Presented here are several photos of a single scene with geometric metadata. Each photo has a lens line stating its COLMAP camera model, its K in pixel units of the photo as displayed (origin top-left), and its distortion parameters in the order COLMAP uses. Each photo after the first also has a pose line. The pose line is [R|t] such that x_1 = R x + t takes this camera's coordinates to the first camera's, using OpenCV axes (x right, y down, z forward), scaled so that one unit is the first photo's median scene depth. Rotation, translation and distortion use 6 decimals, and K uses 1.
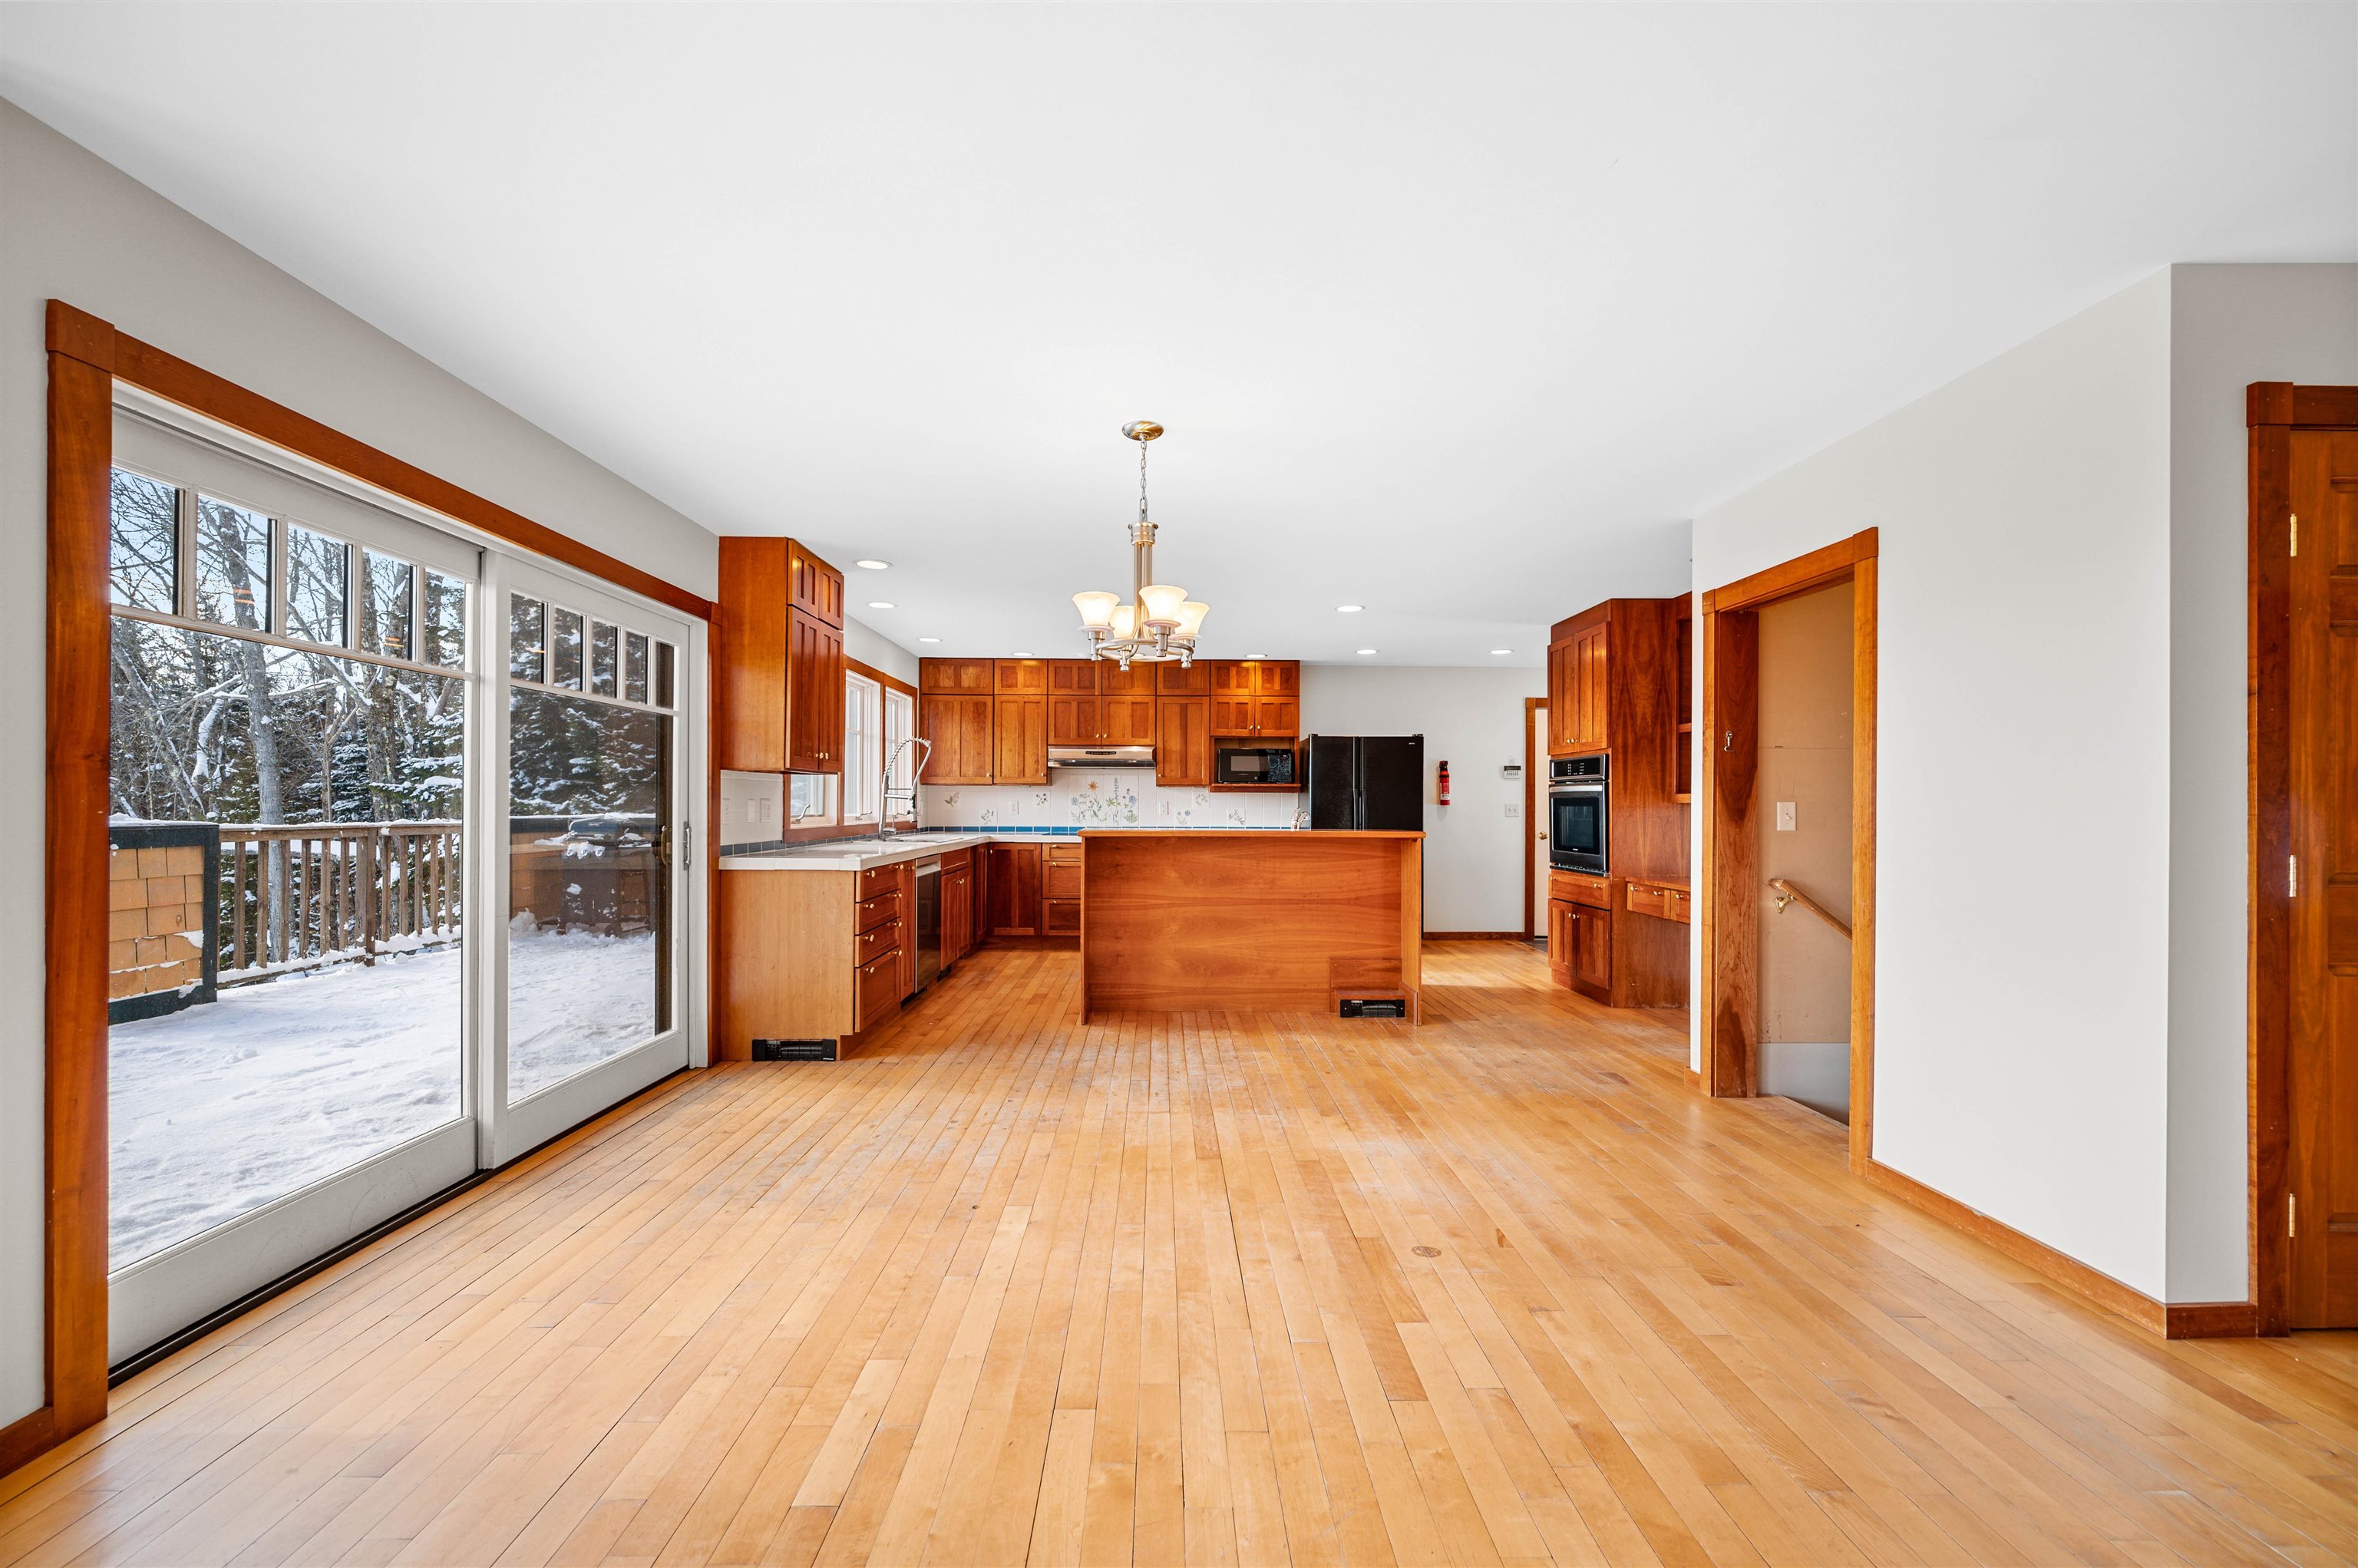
lens RADIAL K [[921.3, 0, 1182.9], [0, 921.3, 809.1], [0, 0, 1]] dist [0.000979, 0.000155]
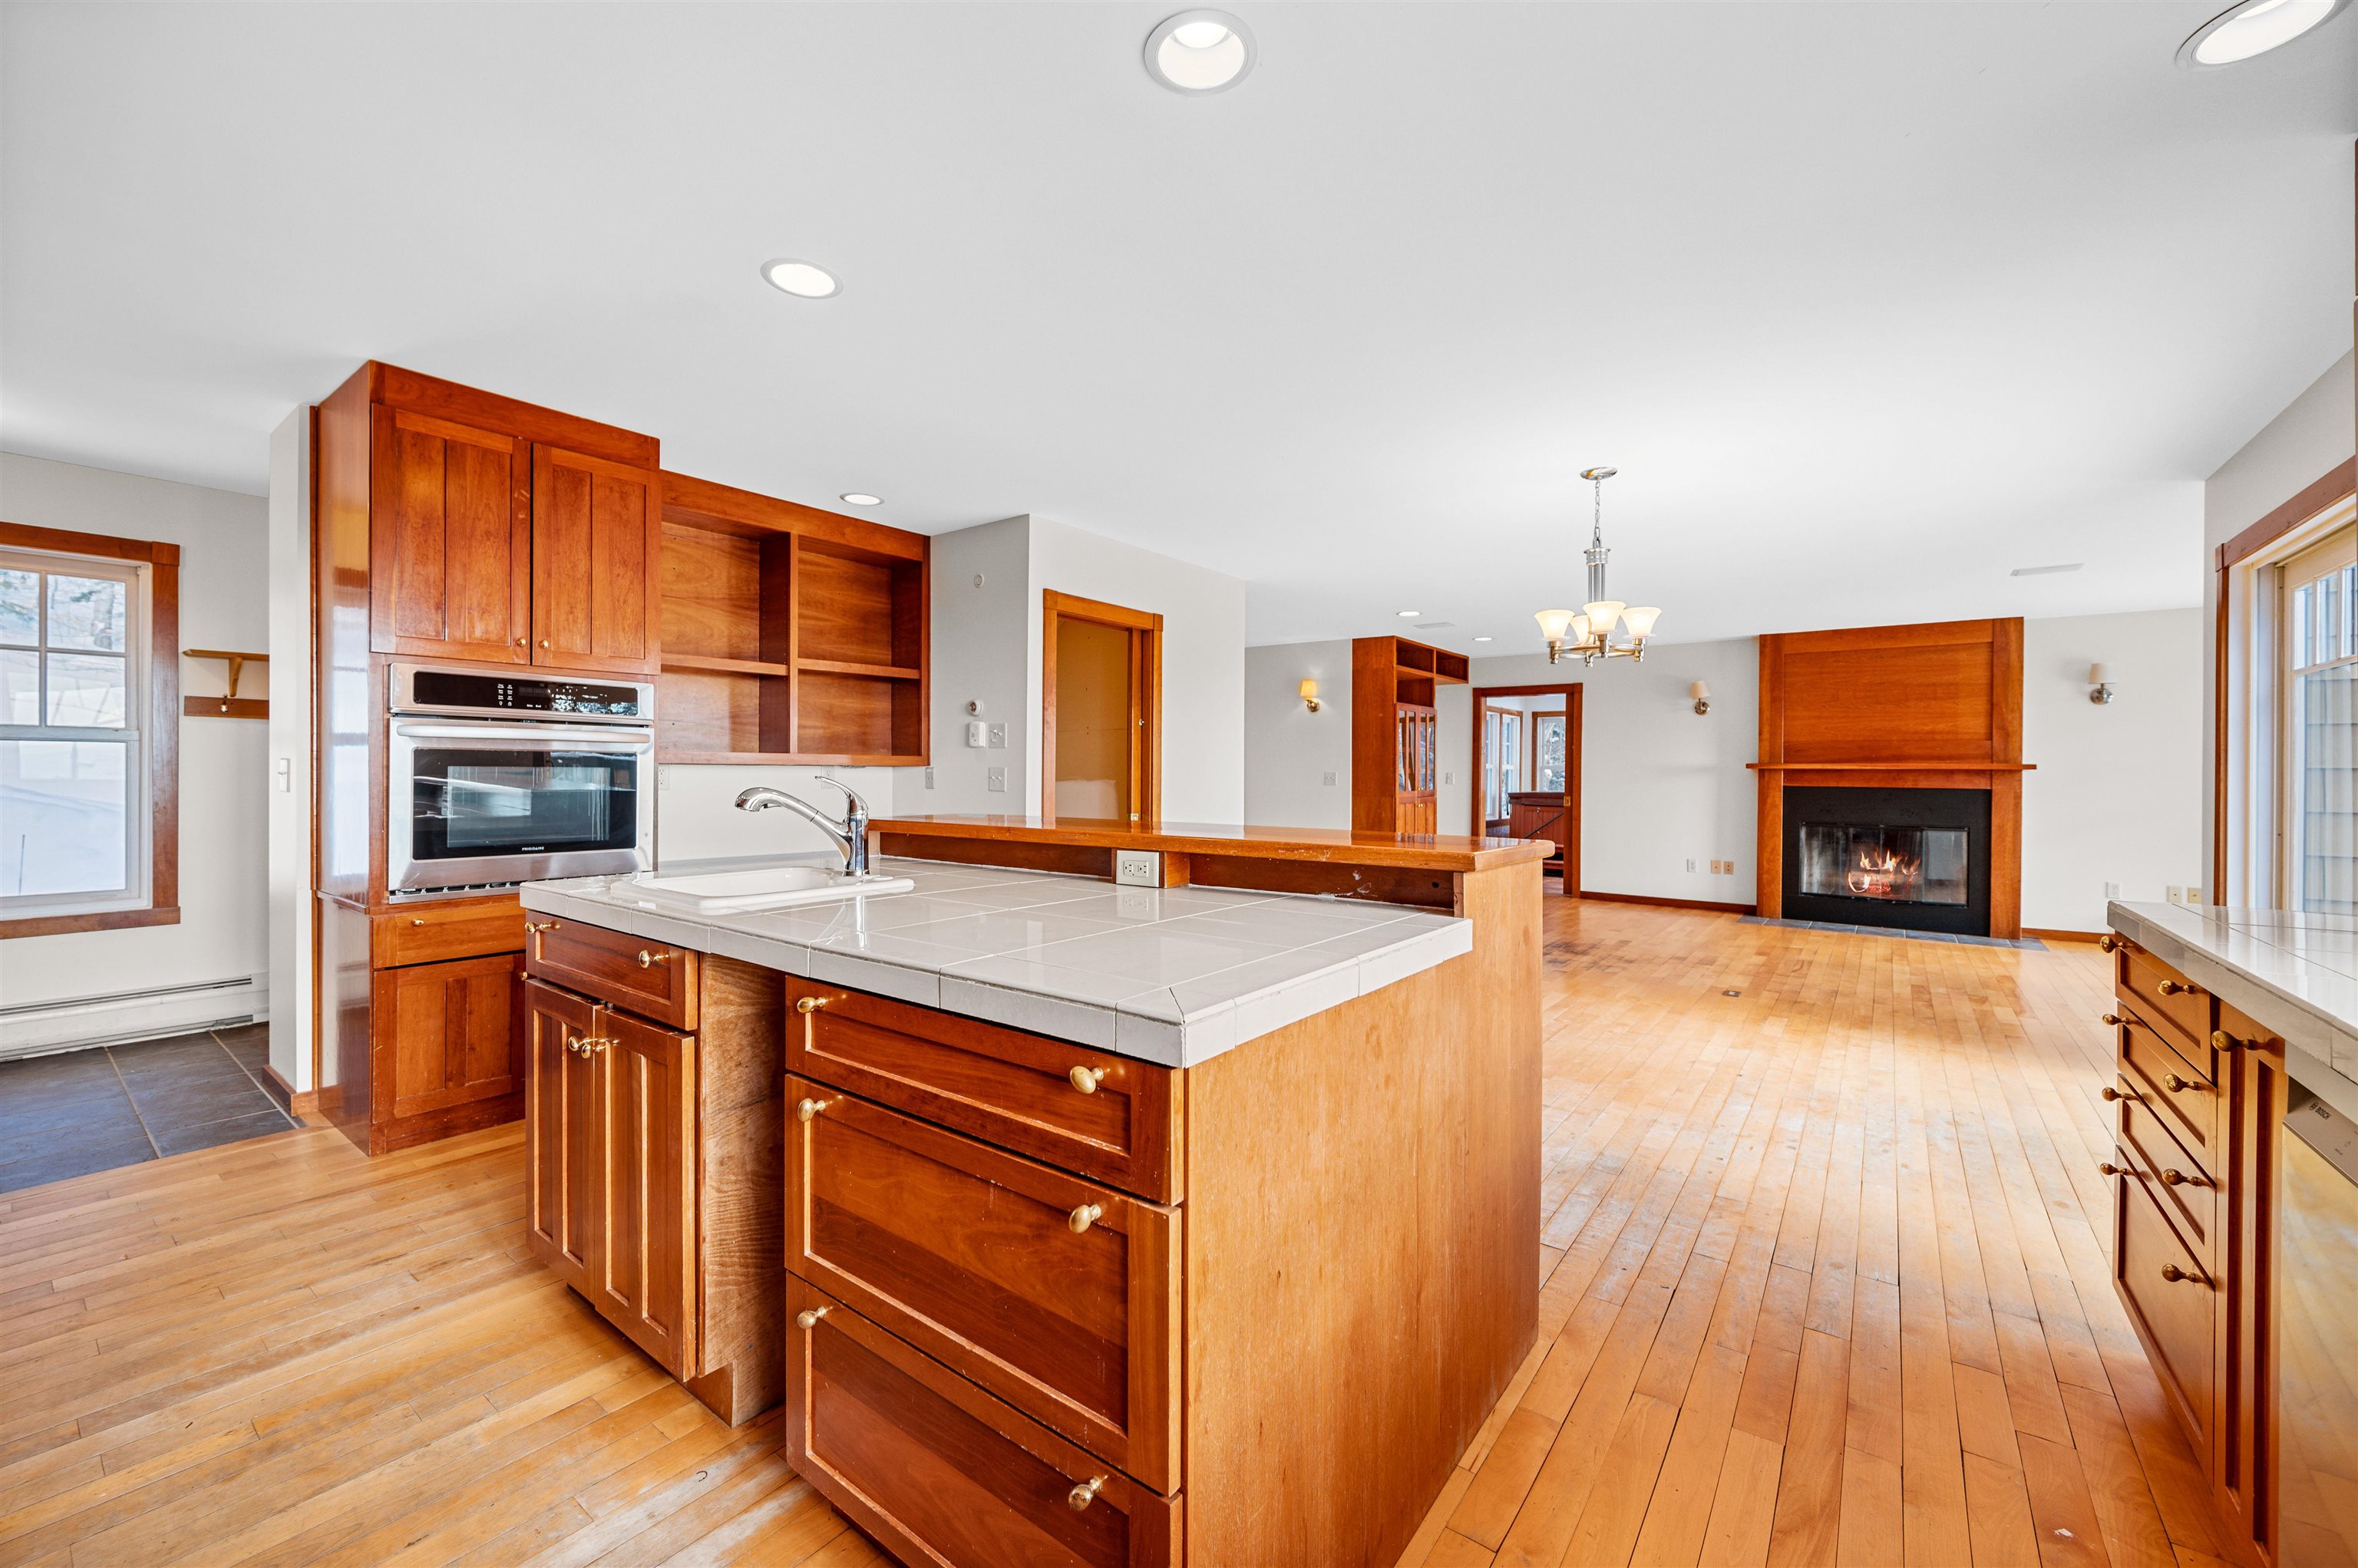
lens RADIAL K [[937.7, 0, 1172.5], [0, 937.7, 782.4], [0, 0, 1]] dist [0.000532, 0.000293]
pose [[-0.778294, -0.015838, 0.627701, -0.224796], [-0.009055, 0.999861, 0.014001, -0.005601], [-0.627835, 0.005213, -0.778329, 1.341071]]
